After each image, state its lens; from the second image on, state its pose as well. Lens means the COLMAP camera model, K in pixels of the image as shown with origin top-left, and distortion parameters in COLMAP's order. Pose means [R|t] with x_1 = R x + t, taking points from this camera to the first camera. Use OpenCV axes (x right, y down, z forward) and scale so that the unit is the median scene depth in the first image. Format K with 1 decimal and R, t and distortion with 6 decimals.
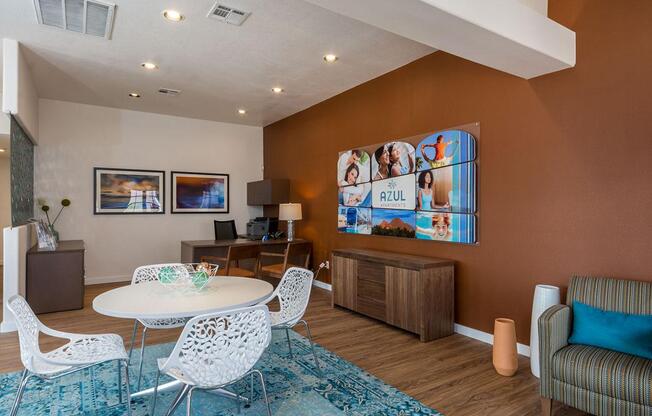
lens RADIAL K [[379.6, 0, 322.2], [0, 379.6, 207.6], [0, 0, 1]] dist [0.005103, -0.000027]
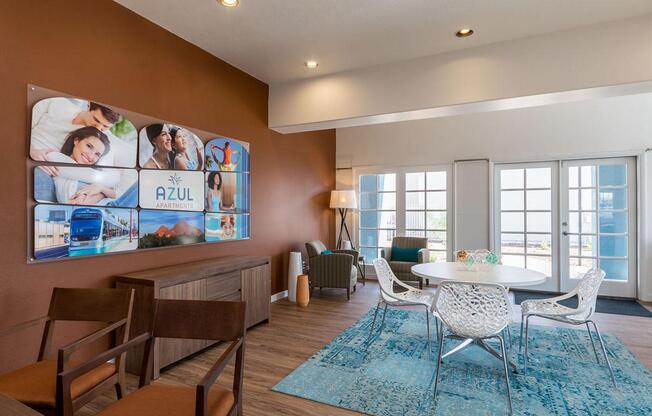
lens RADIAL K [[379.6, 0, 321.9], [0, 379.6, 208.9], [0, 0, 1]] dist [0.005103, -0.000027]
pose [[-0.535086, 0.003440, 0.844791, -0.652891], [-0.002388, 0.999982, -0.005585, 0.004339], [-0.844794, -0.005006, -0.535068, 1.187029]]
